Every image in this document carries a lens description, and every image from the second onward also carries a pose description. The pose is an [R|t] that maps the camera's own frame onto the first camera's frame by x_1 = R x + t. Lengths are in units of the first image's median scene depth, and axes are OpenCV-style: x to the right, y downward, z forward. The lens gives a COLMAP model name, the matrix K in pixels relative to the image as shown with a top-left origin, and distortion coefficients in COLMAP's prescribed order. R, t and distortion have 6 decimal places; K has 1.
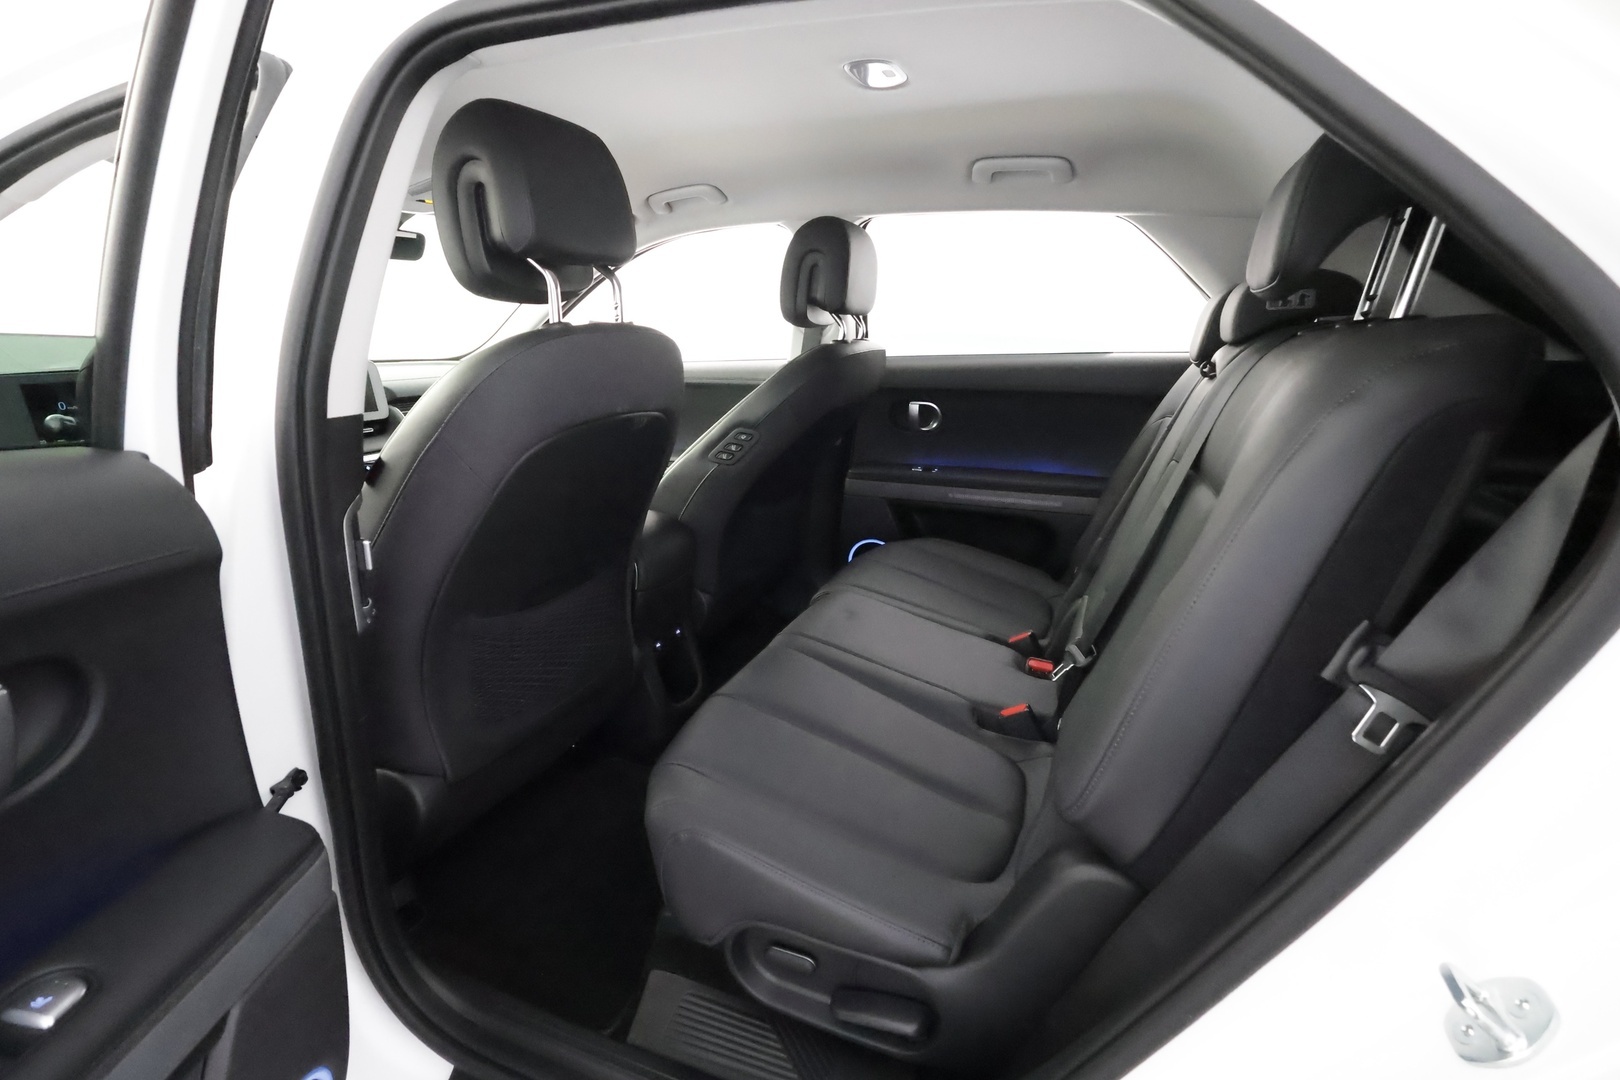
lens RADIAL K [[763.6, 0, 814.4], [0, 763.6, 543.1], [0, 0, 1]] dist [-0.001614, 0.001167]
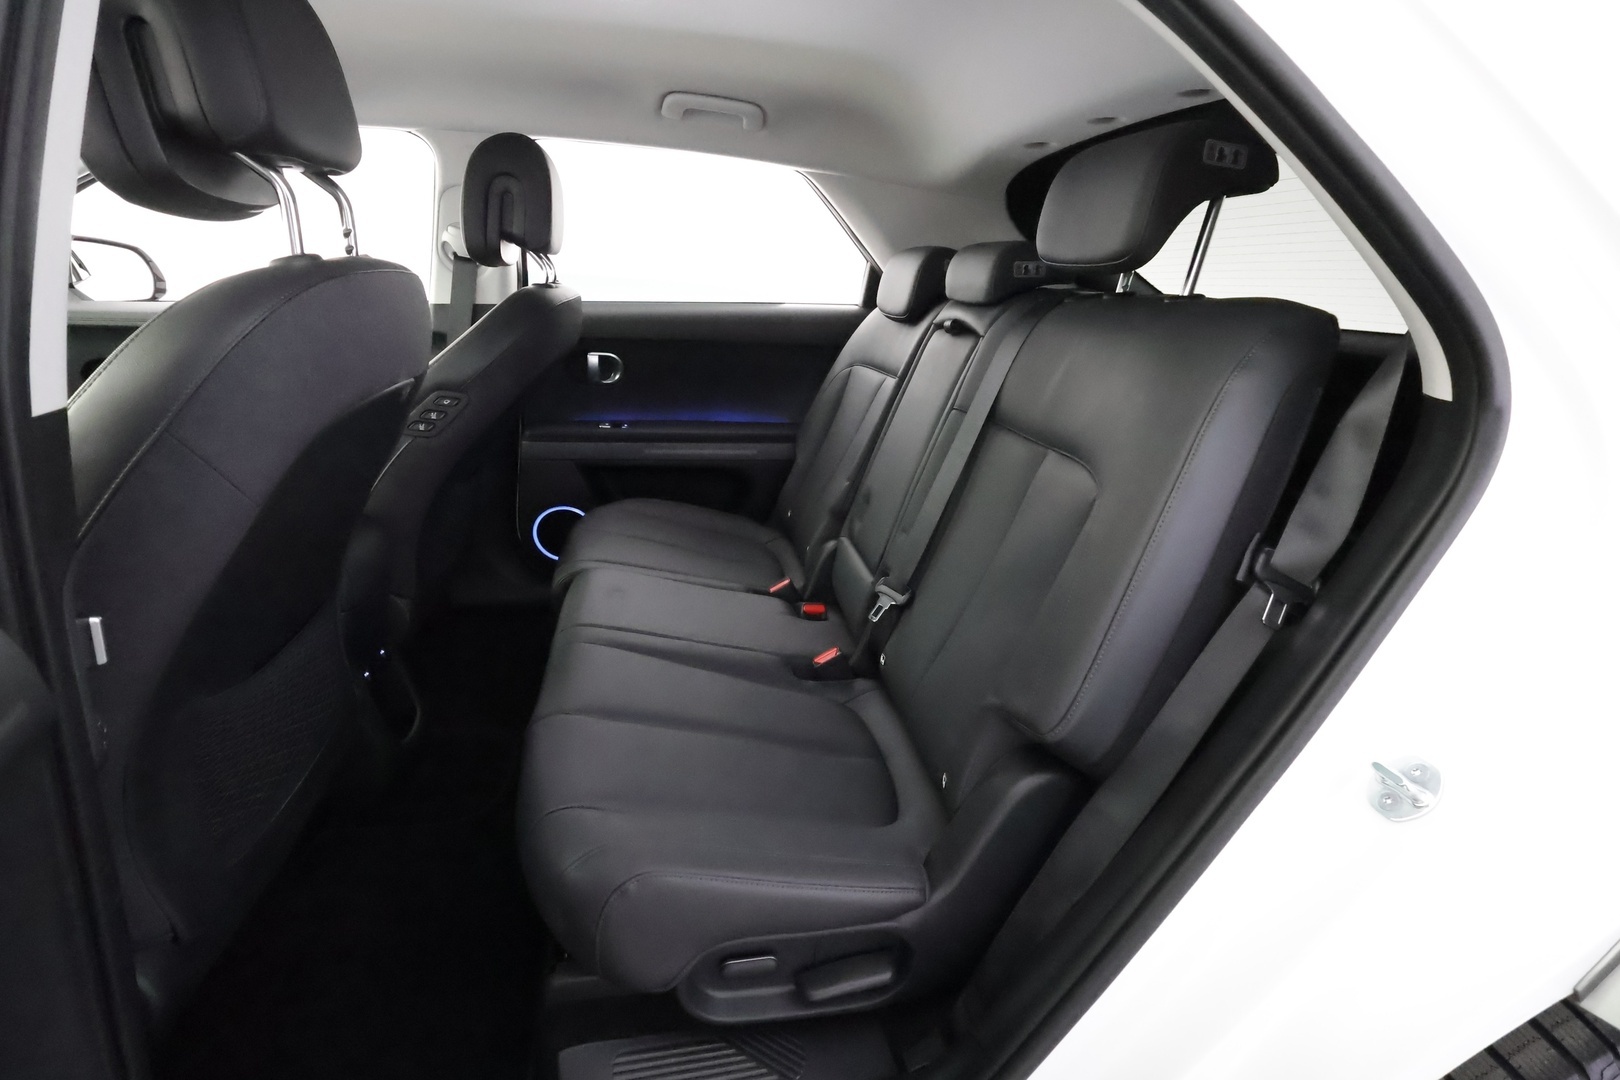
lens RADIAL K [[763.6, 0, 814.4], [0, 763.6, 543.1], [0, 0, 1]] dist [-0.001614, 0.001167]
pose [[0.838464, -0.141478, 0.526272, -0.213301], [0.102552, 0.989422, 0.102600, -0.032888], [-0.535221, -0.032056, 0.844104, 0.098506]]
